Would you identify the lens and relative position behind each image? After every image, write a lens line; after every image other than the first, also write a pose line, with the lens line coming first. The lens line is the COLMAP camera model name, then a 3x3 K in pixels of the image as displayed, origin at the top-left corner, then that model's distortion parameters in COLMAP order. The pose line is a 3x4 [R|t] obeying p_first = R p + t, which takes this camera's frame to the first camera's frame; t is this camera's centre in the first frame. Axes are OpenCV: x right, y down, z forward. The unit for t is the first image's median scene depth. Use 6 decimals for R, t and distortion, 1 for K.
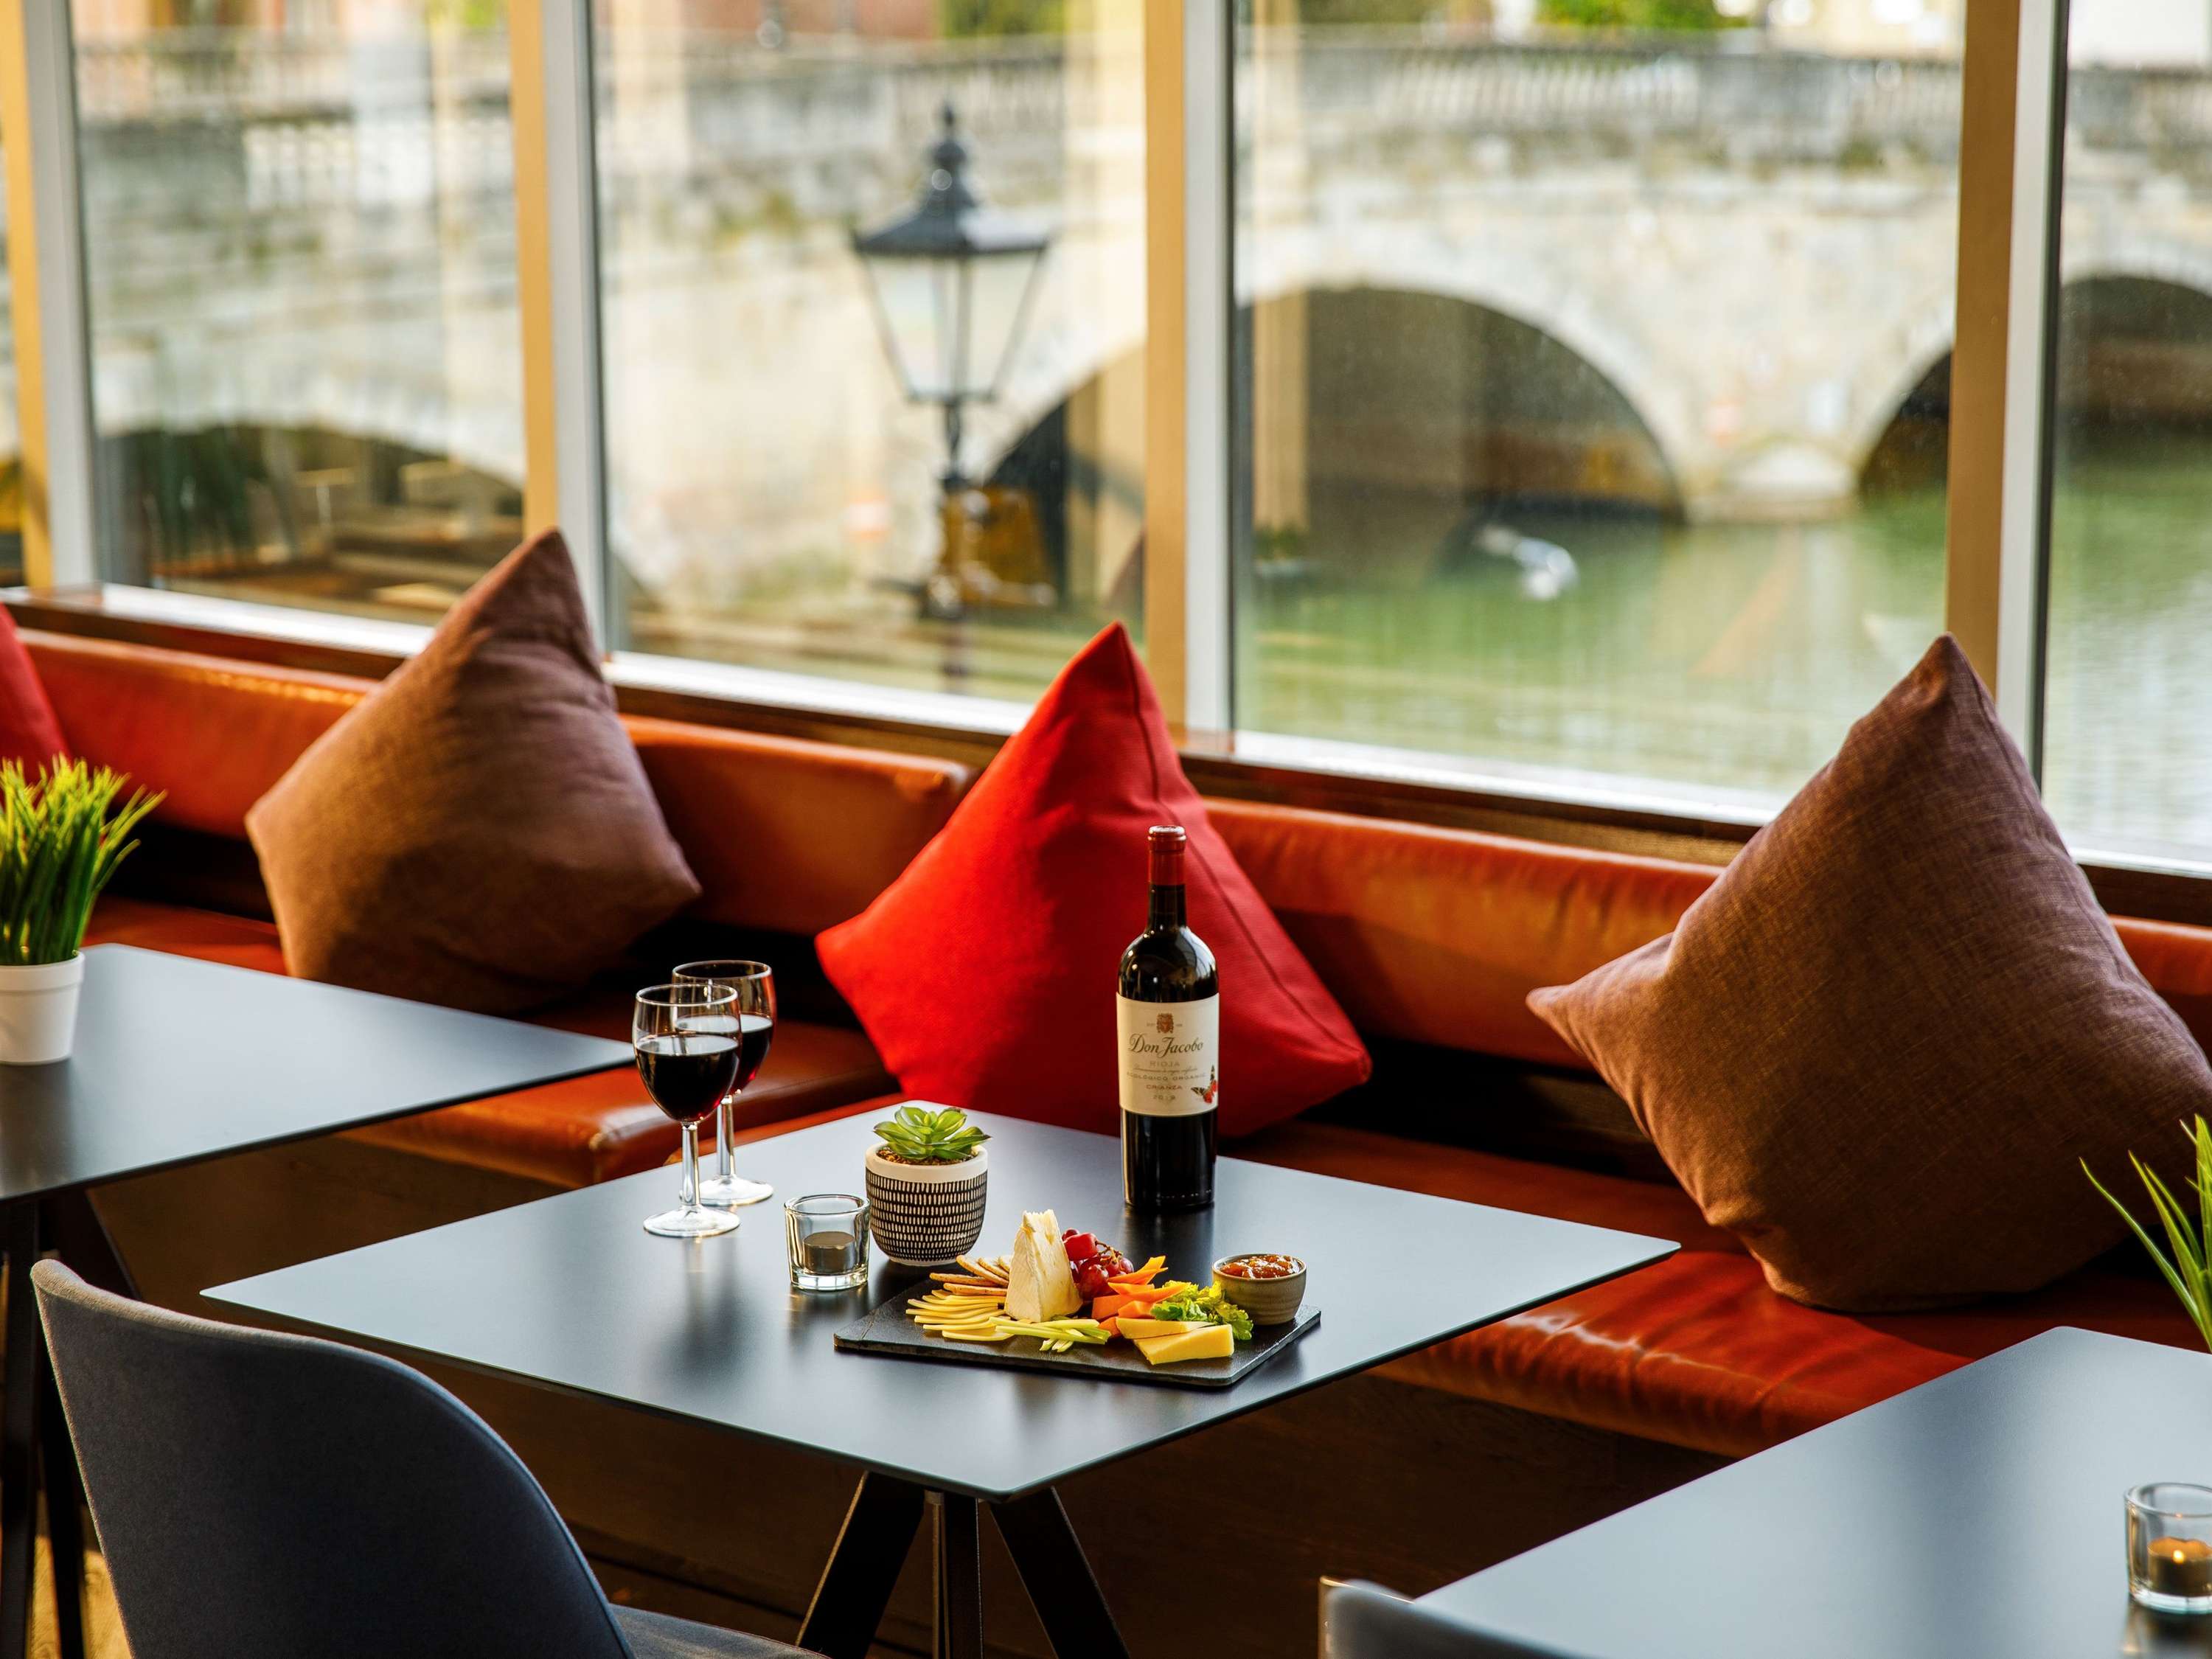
lens RADIAL K [[4364.9, 0, 1103.4], [0, 4364.9, 822.2], [0, 0, 1]] dist [0.177598, 0.000000]
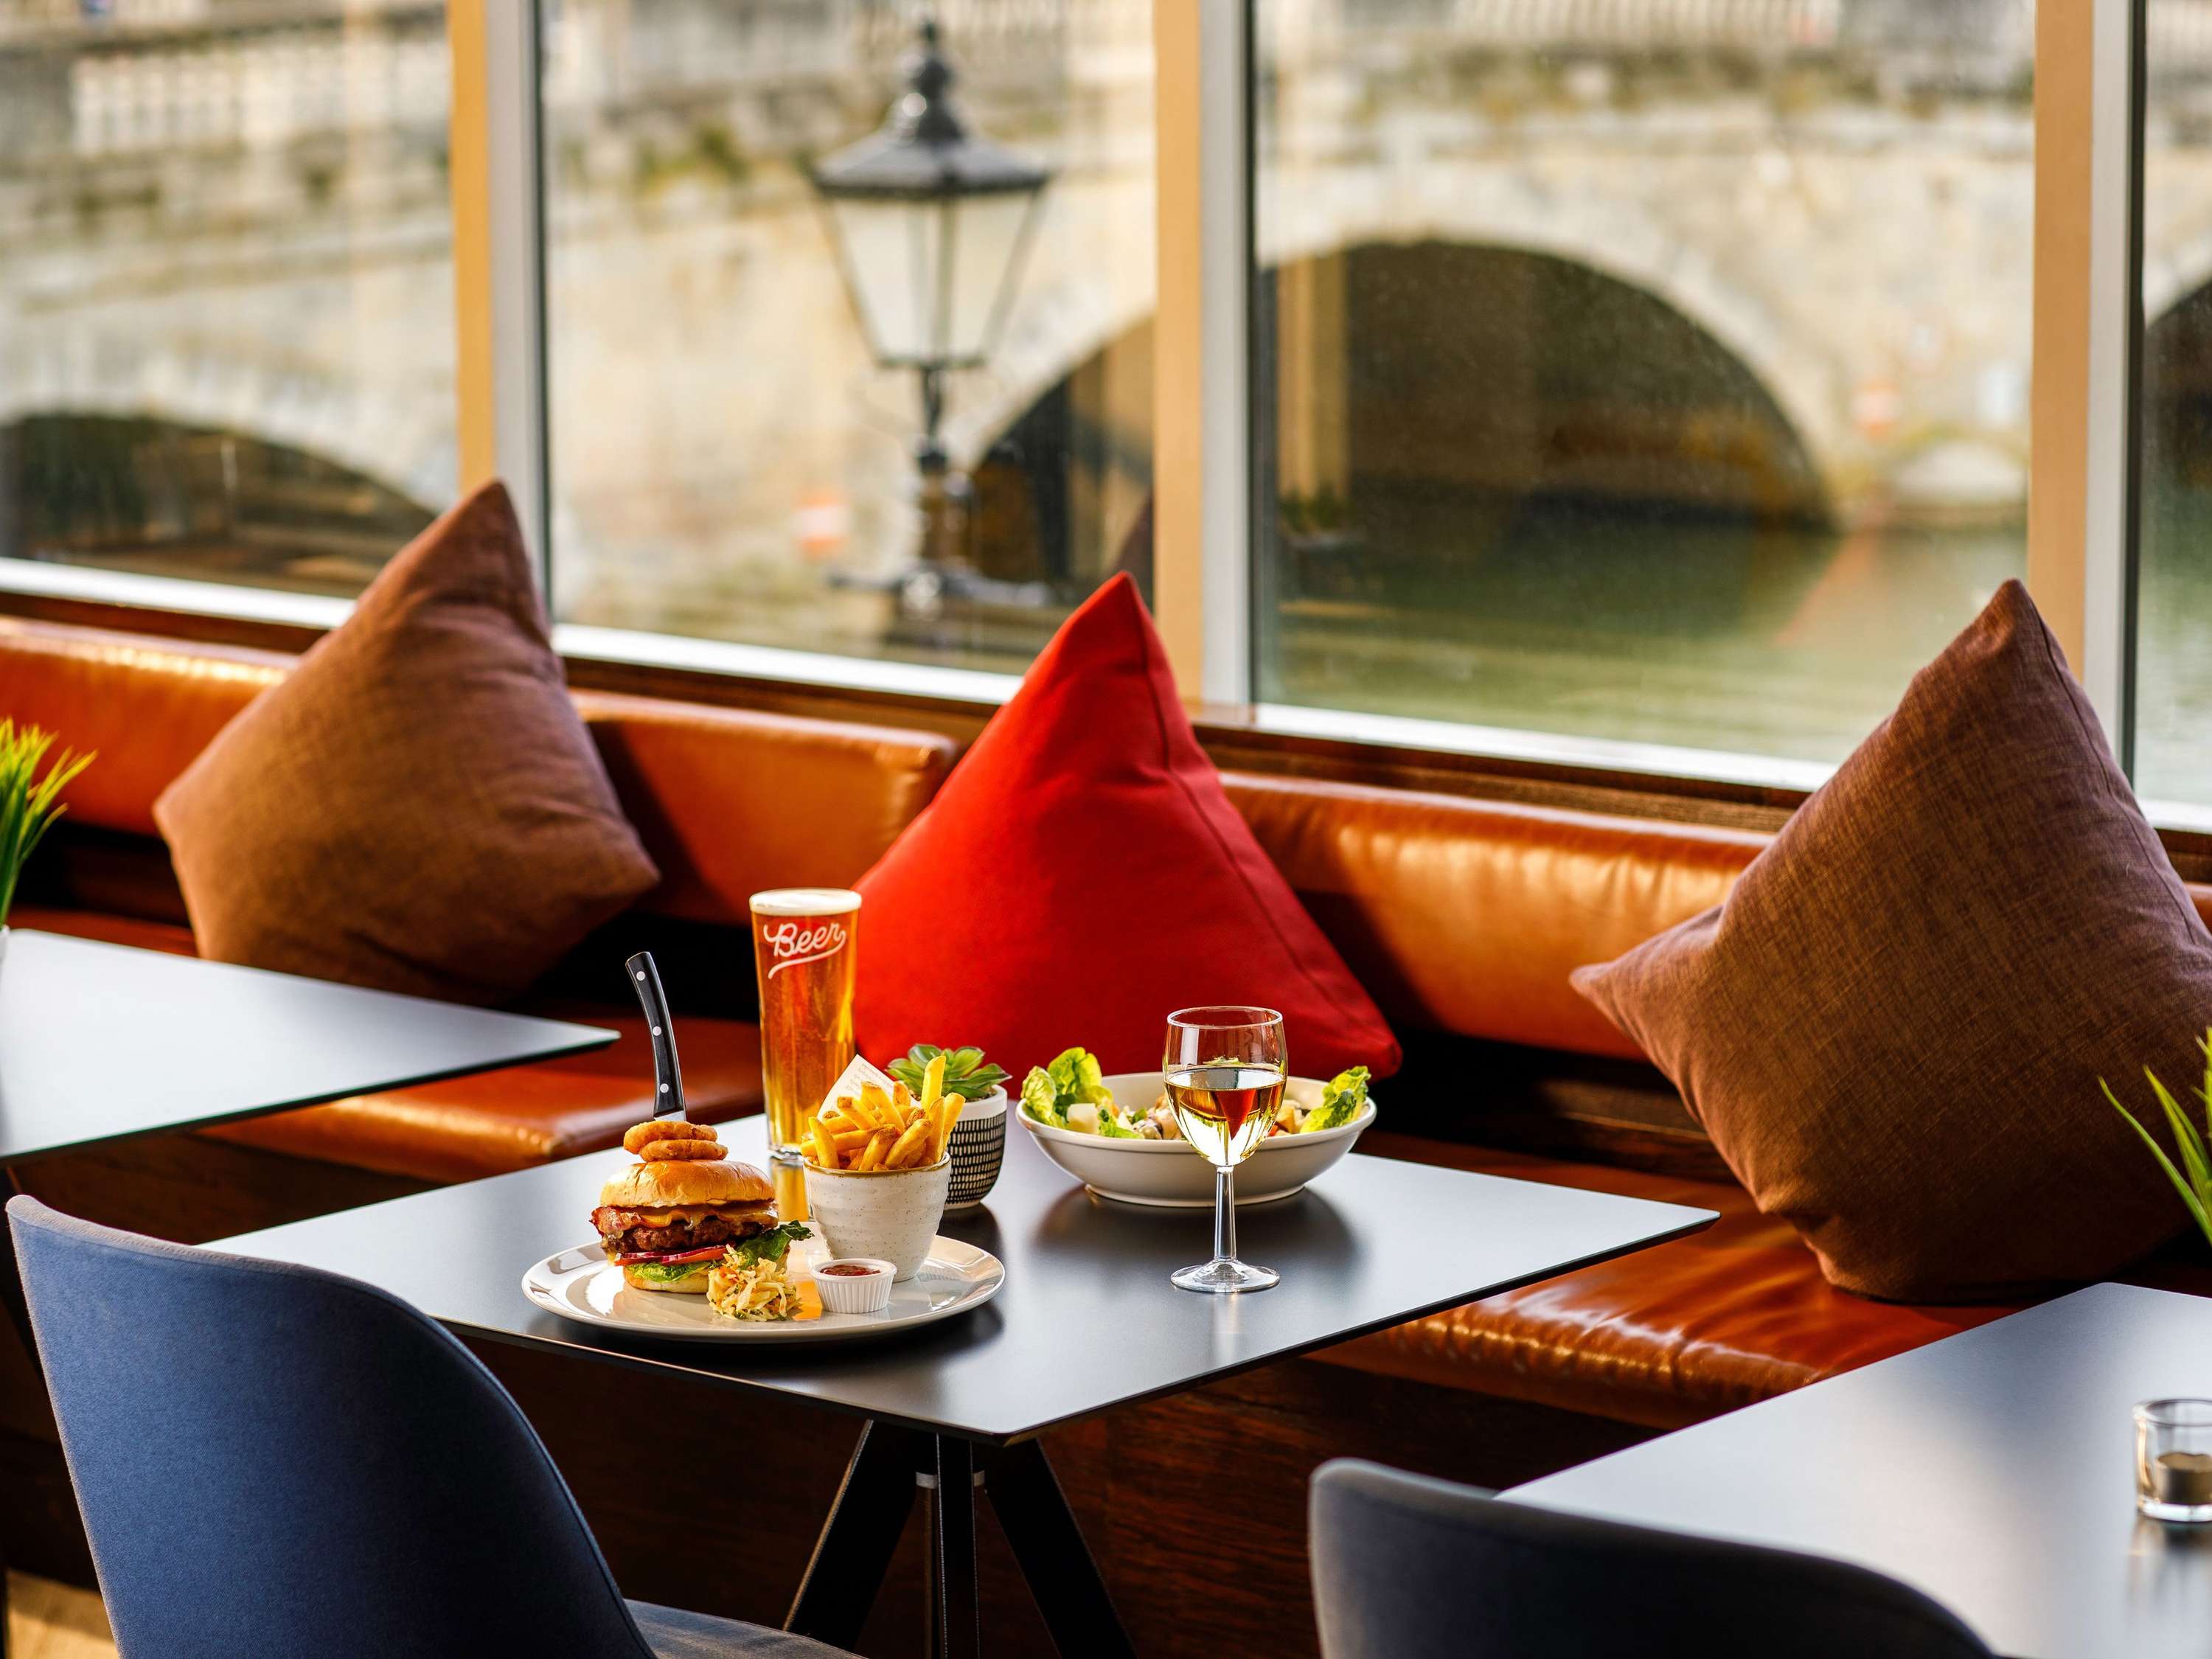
lens RADIAL K [[5426.5, 0, 1108.9], [0, 5426.5, 831.4], [0, 0, 1]] dist [-0.122831, 0.000000]
pose [[1.000000, -0.000343, -0.000692, 0.001019], [0.000333, 0.999907, -0.013606, 0.023442], [0.000697, 0.013606, 0.999907, -0.127679]]
